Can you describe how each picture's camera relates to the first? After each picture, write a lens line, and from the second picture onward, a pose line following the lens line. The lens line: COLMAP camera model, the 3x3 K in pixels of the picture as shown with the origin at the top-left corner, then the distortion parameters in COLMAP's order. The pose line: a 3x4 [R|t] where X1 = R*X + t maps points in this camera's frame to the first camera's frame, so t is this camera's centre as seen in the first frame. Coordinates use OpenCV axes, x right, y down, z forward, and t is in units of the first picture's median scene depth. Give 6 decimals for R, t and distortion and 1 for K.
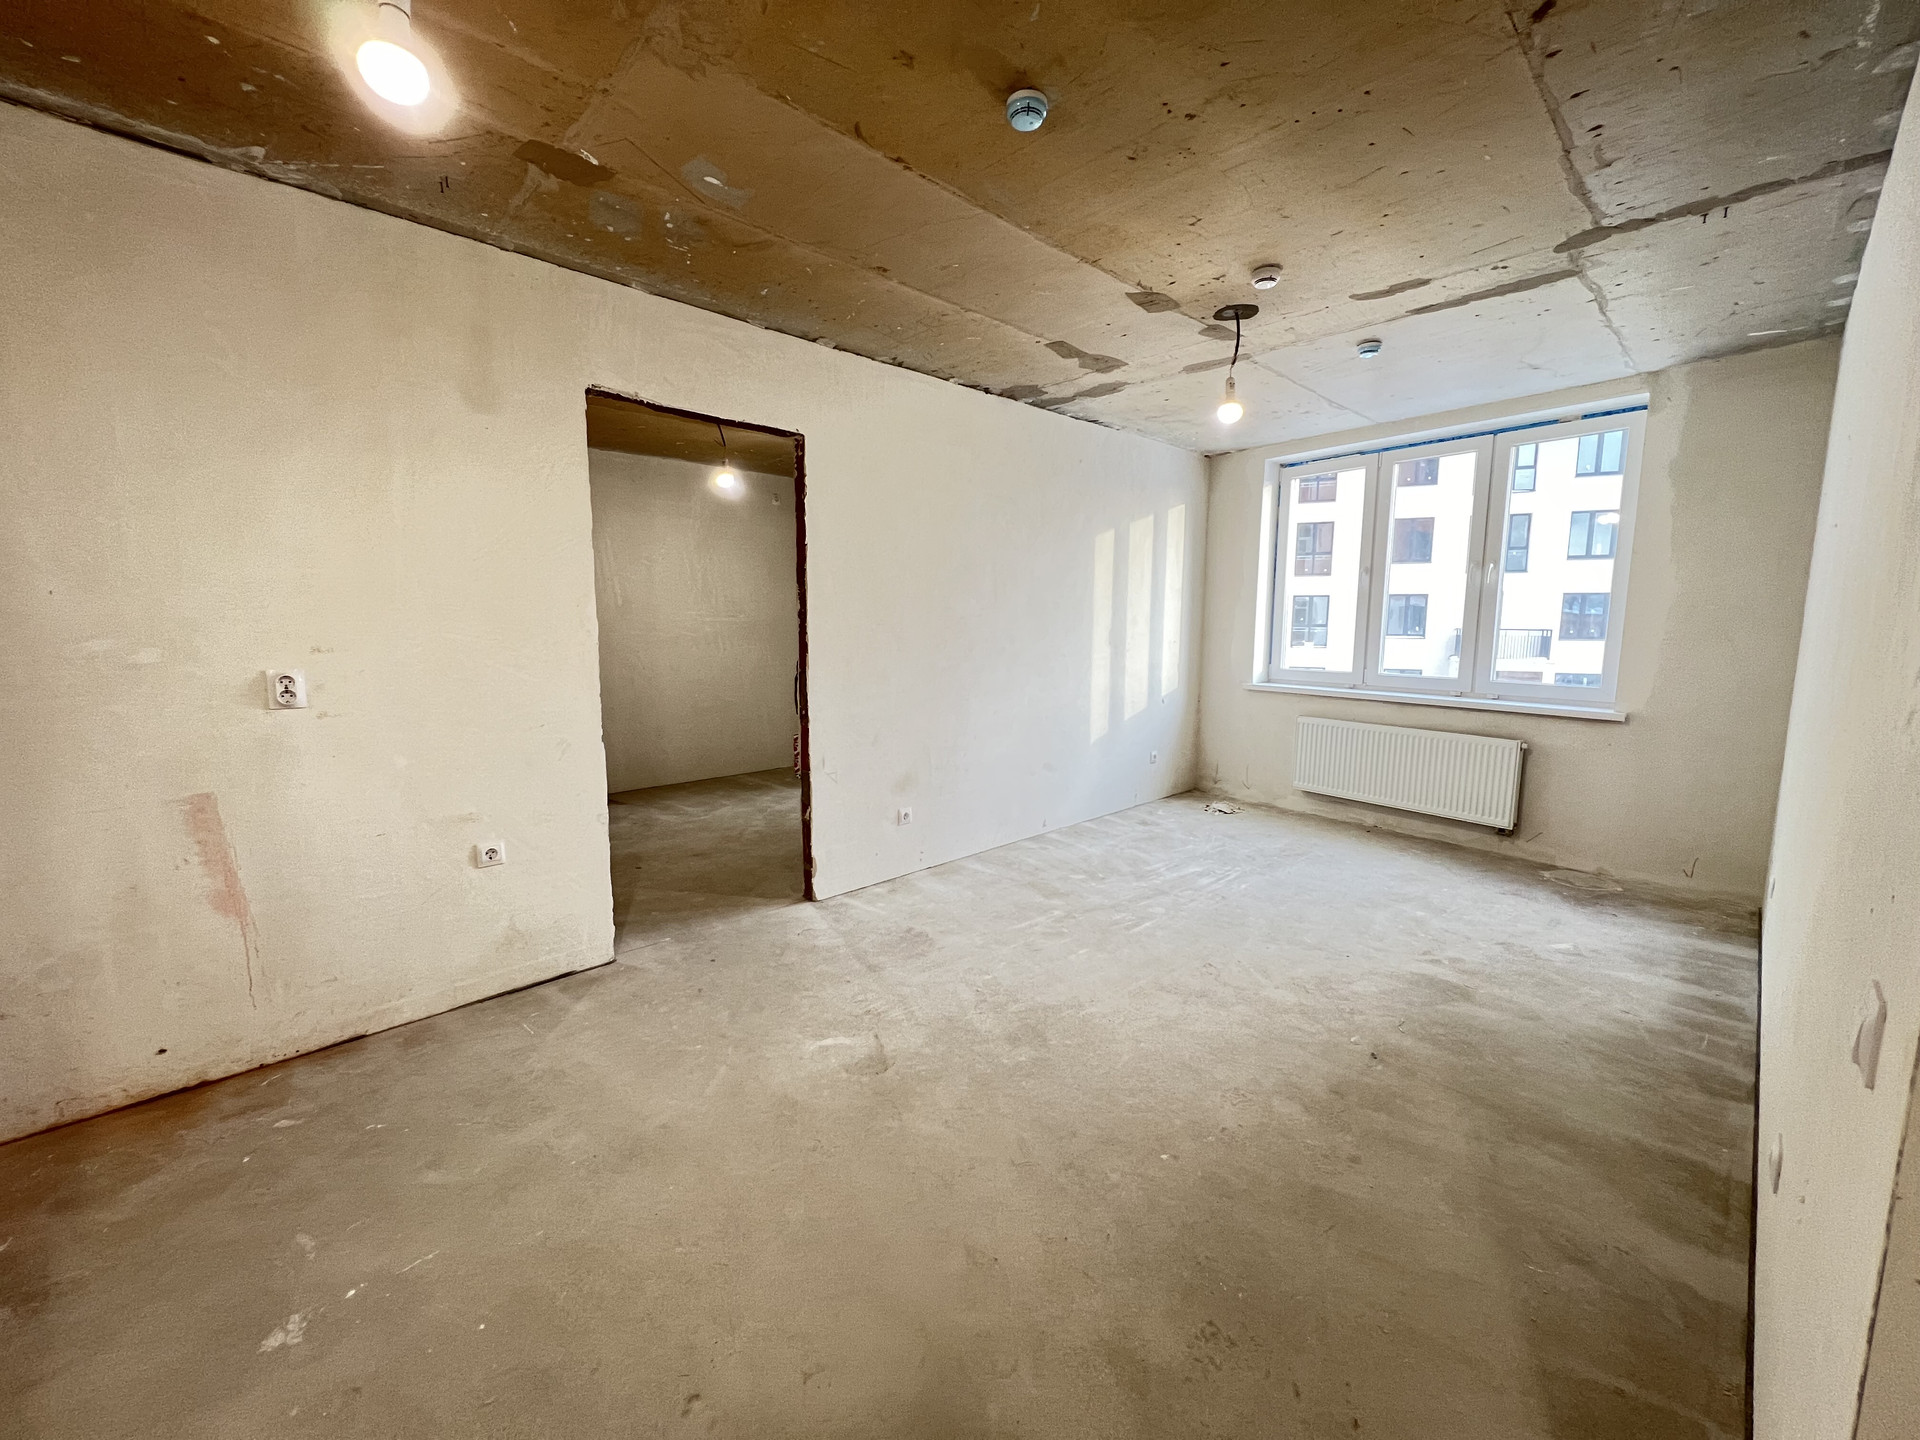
lens RADIAL K [[767.5, 0, 954.6], [0, 767.5, 715.5], [0, 0, 1]] dist [-0.001640, 0.000475]
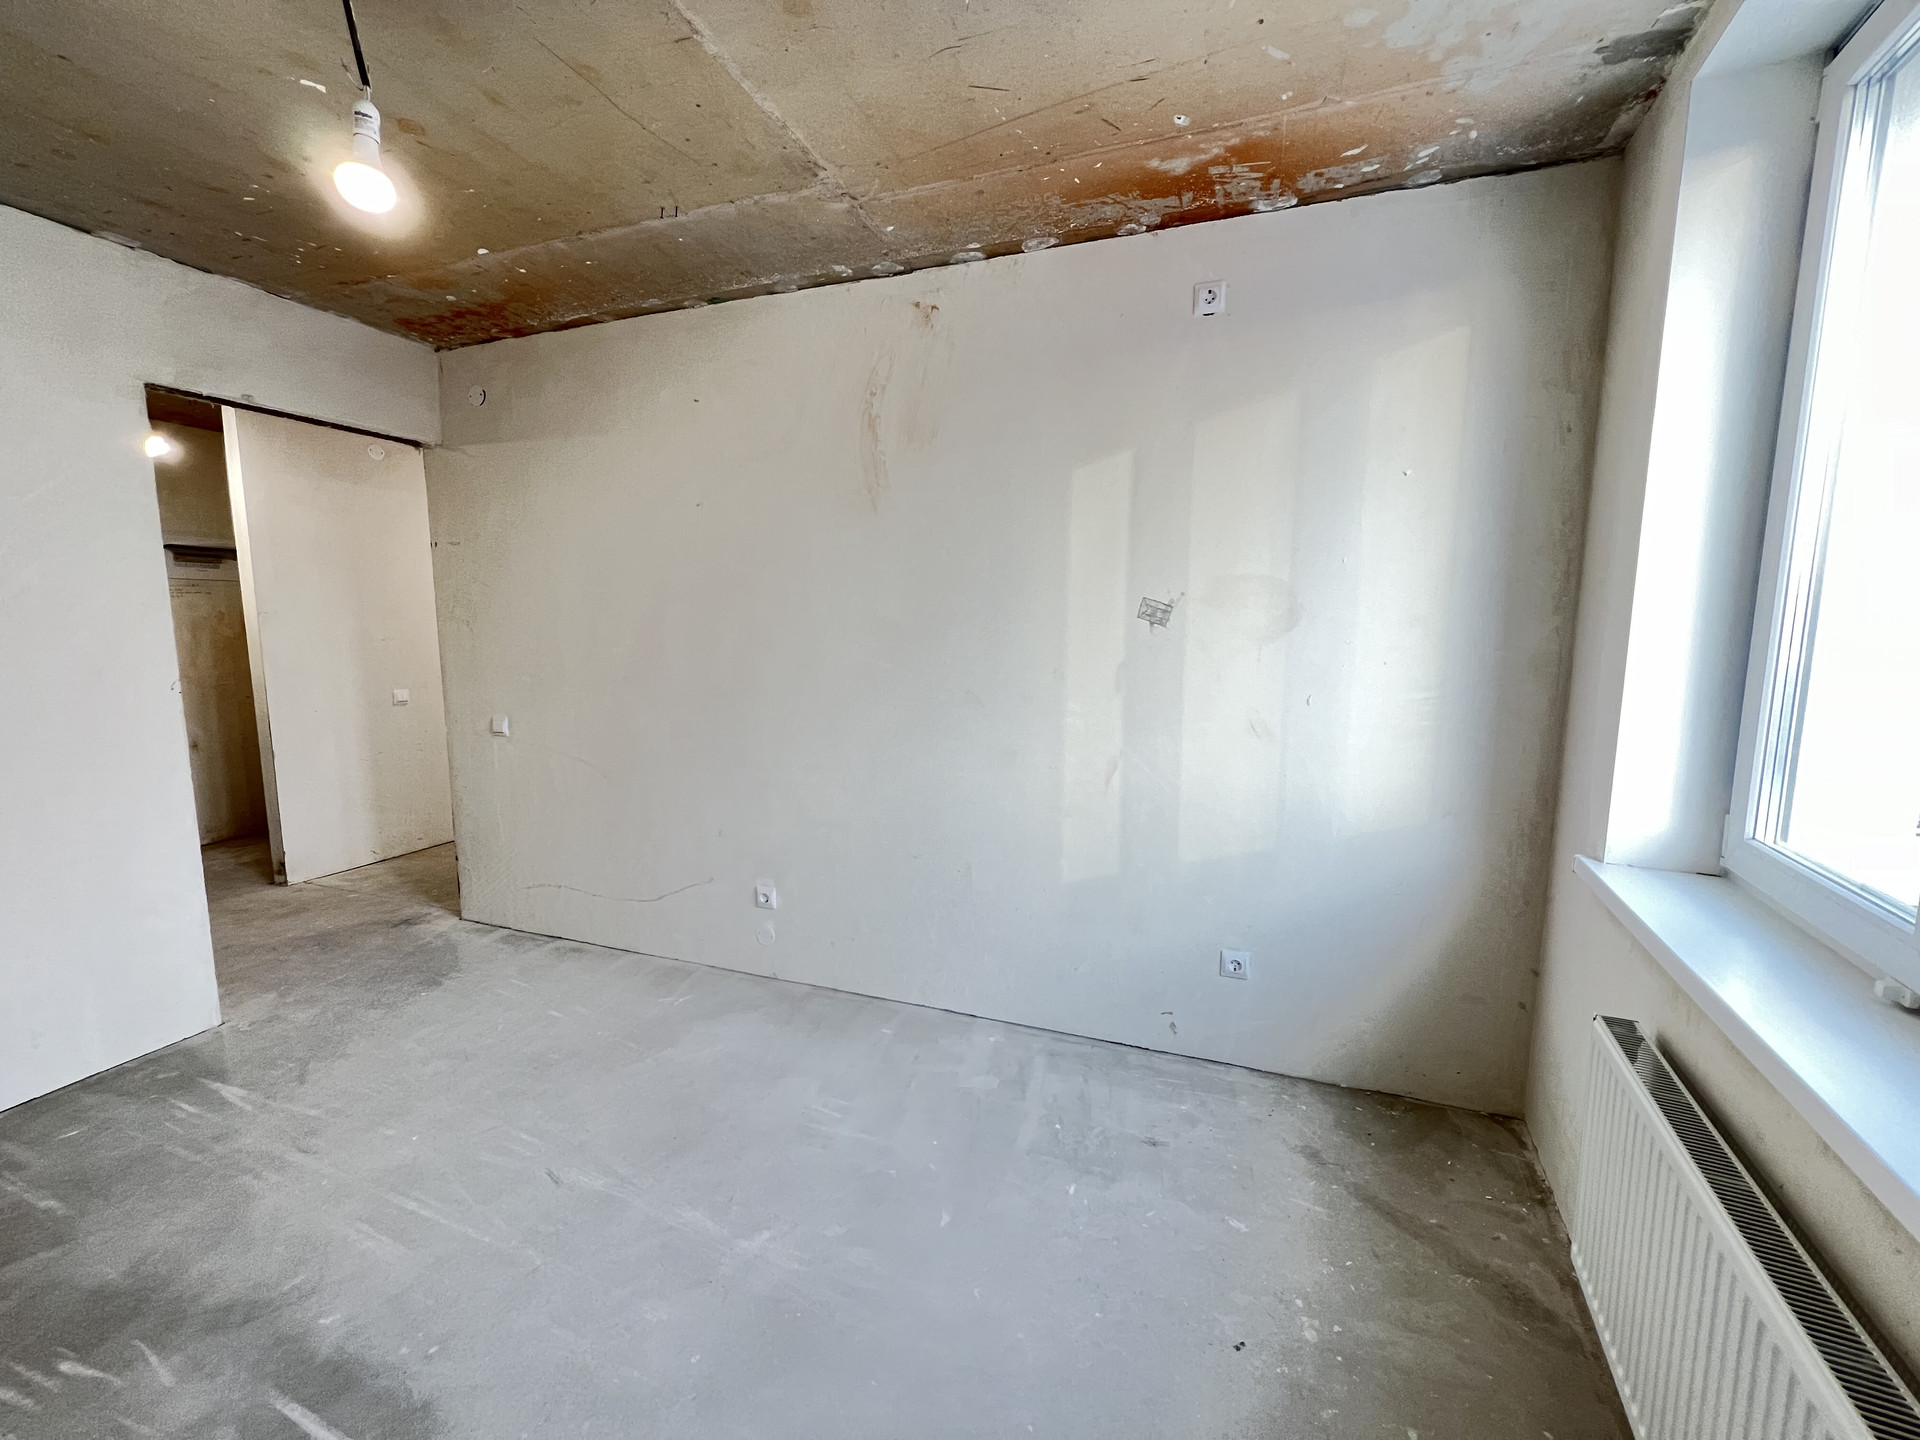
lens RADIAL K [[767.5, 0, 954.6], [0, 767.5, 715.5], [0, 0, 1]] dist [-0.001640, 0.000475]
pose [[0.453728, 0.110824, -0.884222, 0.875166], [-0.112913, 0.991389, 0.066316, -0.147391], [0.883958, 0.069751, 0.462335, 1.030969]]
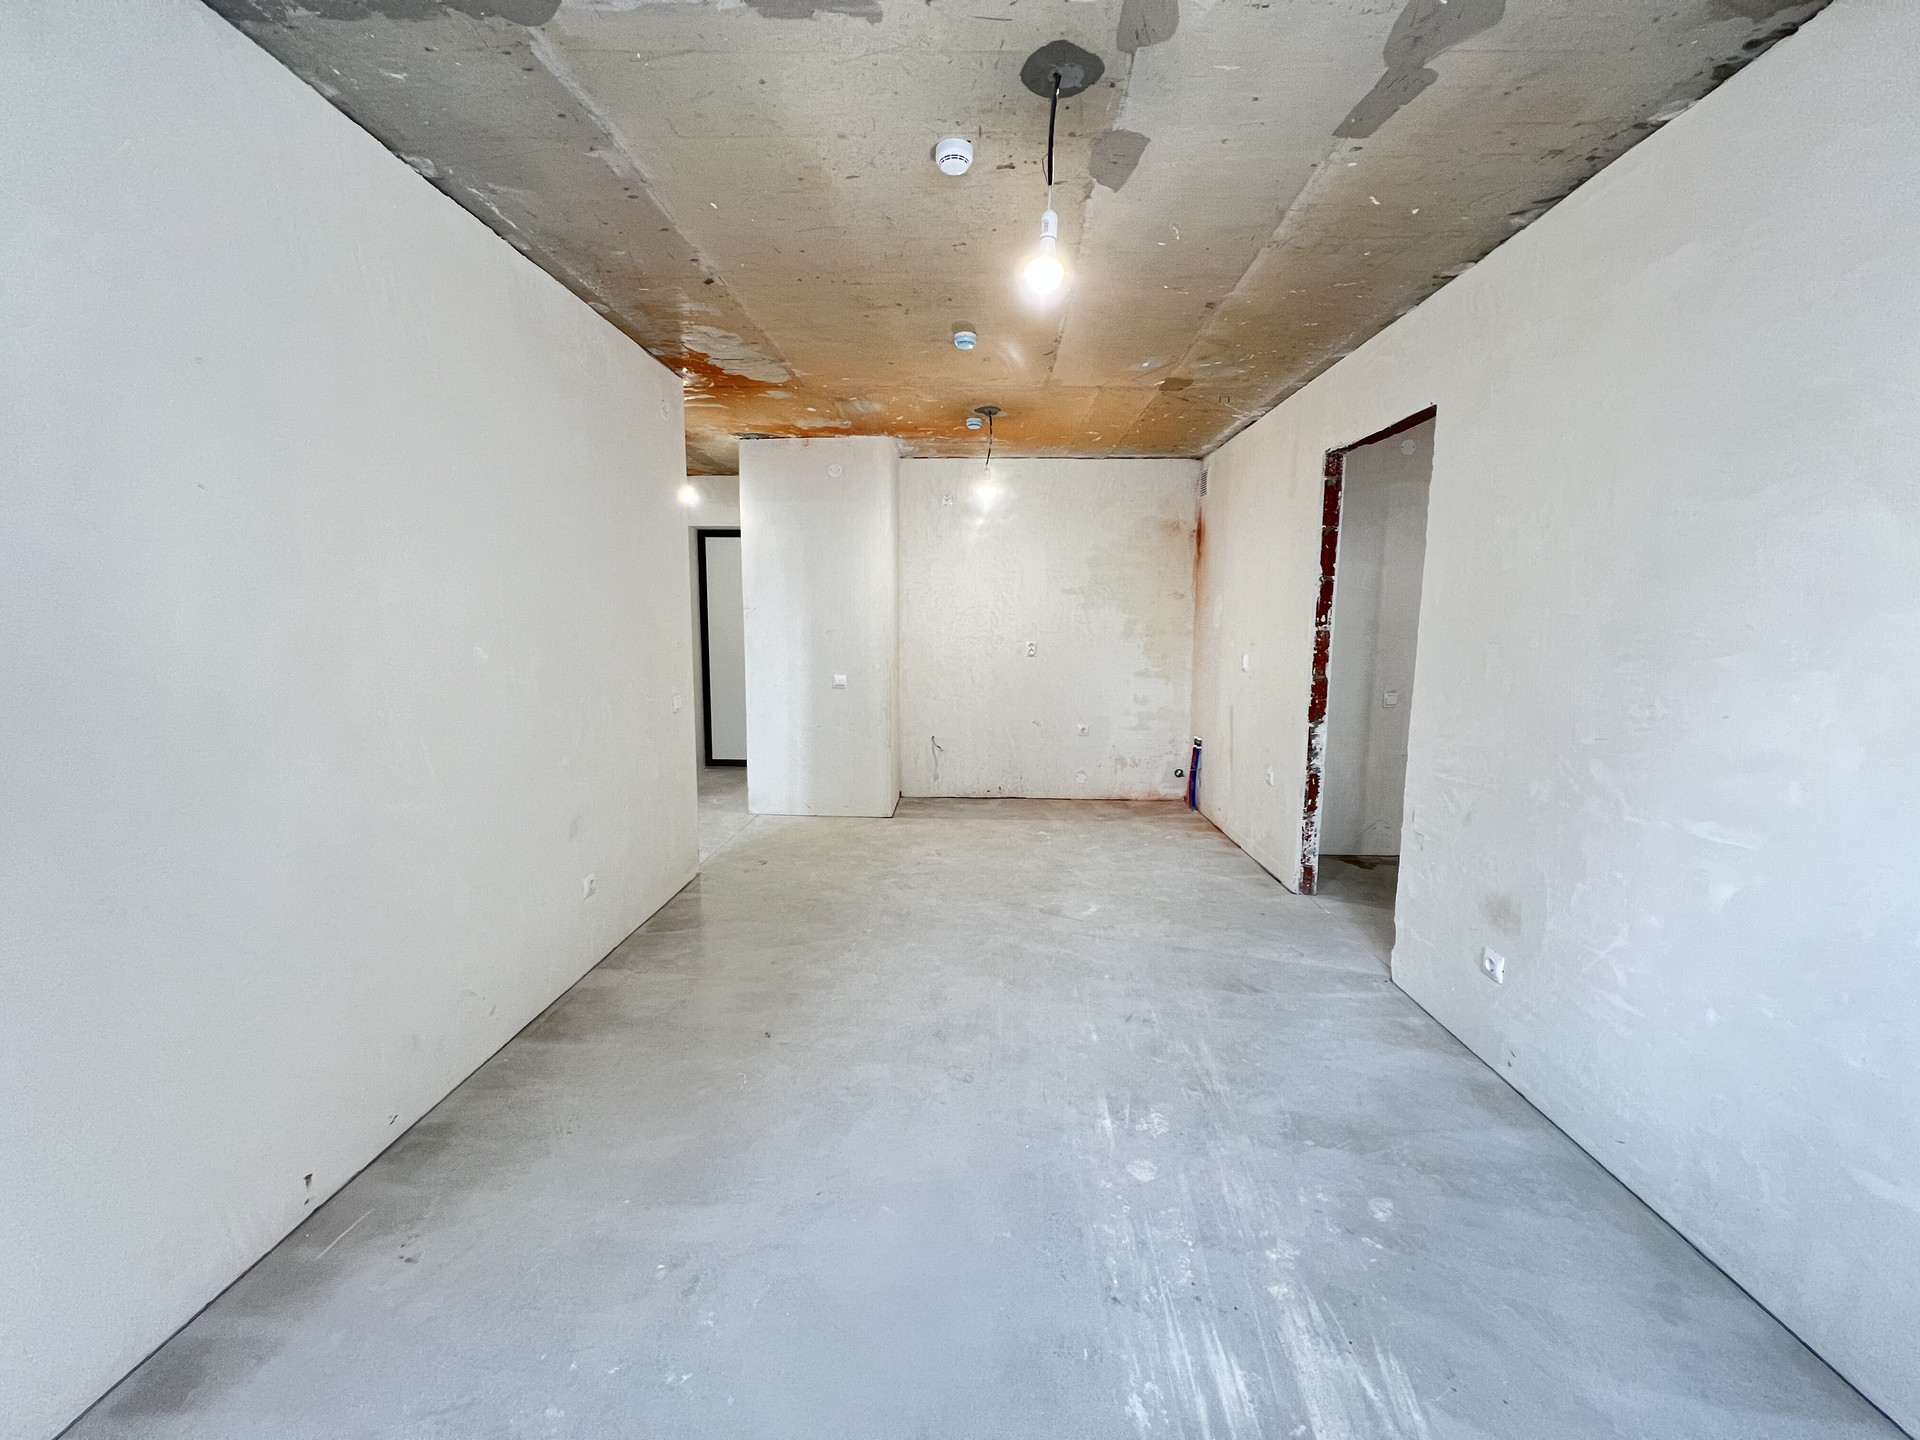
lens RADIAL K [[767.5, 0, 954.6], [0, 767.5, 715.5], [0, 0, 1]] dist [-0.001640, 0.000475]
pose [[-0.720494, 0.075685, -0.689318, 0.733283], [-0.098201, 0.972873, 0.209462, -0.163549], [0.686473, 0.218608, -0.693517, 1.258127]]
